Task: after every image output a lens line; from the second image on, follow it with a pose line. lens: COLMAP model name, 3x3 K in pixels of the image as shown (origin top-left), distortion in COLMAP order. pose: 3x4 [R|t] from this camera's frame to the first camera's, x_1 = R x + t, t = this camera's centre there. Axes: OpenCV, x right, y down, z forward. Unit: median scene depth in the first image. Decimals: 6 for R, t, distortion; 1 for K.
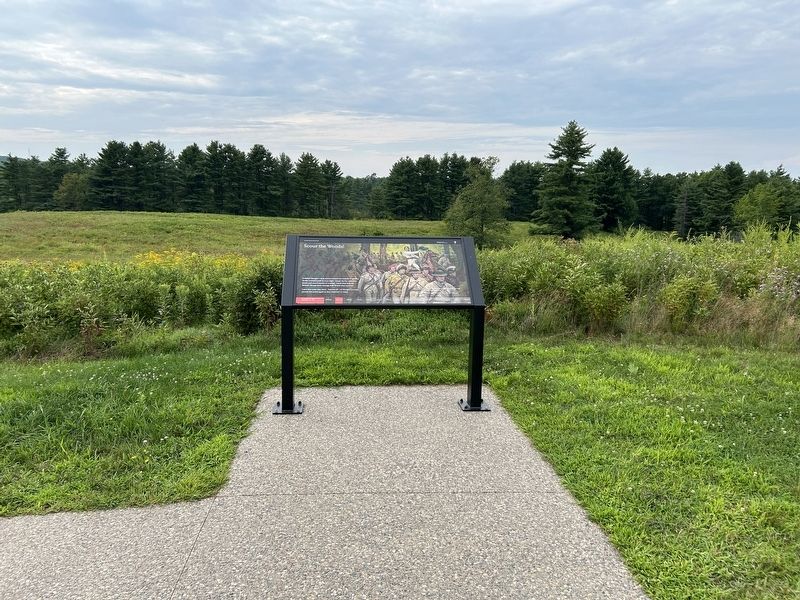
lens RADIAL K [[615.1, 0, 400.0], [0, 615.1, 300.0], [0, 0, 1]] dist [0.027169, -0.044306]
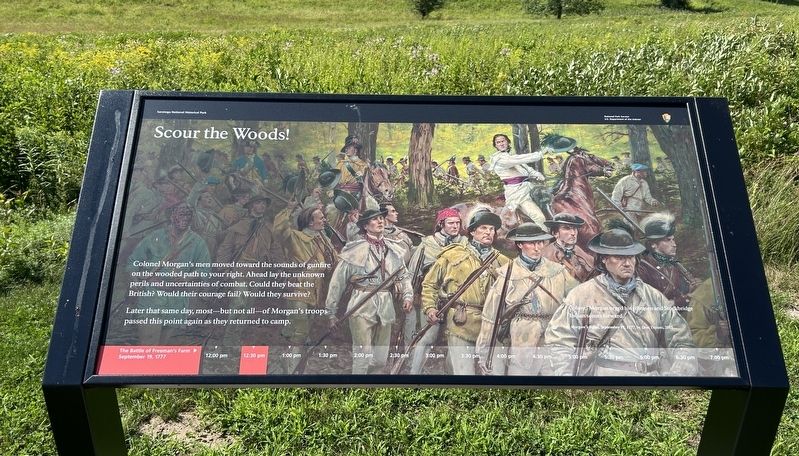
lens RADIAL K [[599.8, 0, 399.5], [0, 599.8, 228.0], [0, 0, 1]] dist [0.030691, -0.000917]
pose [[0.996151, 0.032570, -0.081375, -0.012947], [-0.009392, 0.962716, 0.270352, -0.121298], [0.087147, -0.268547, 0.959316, 0.709692]]
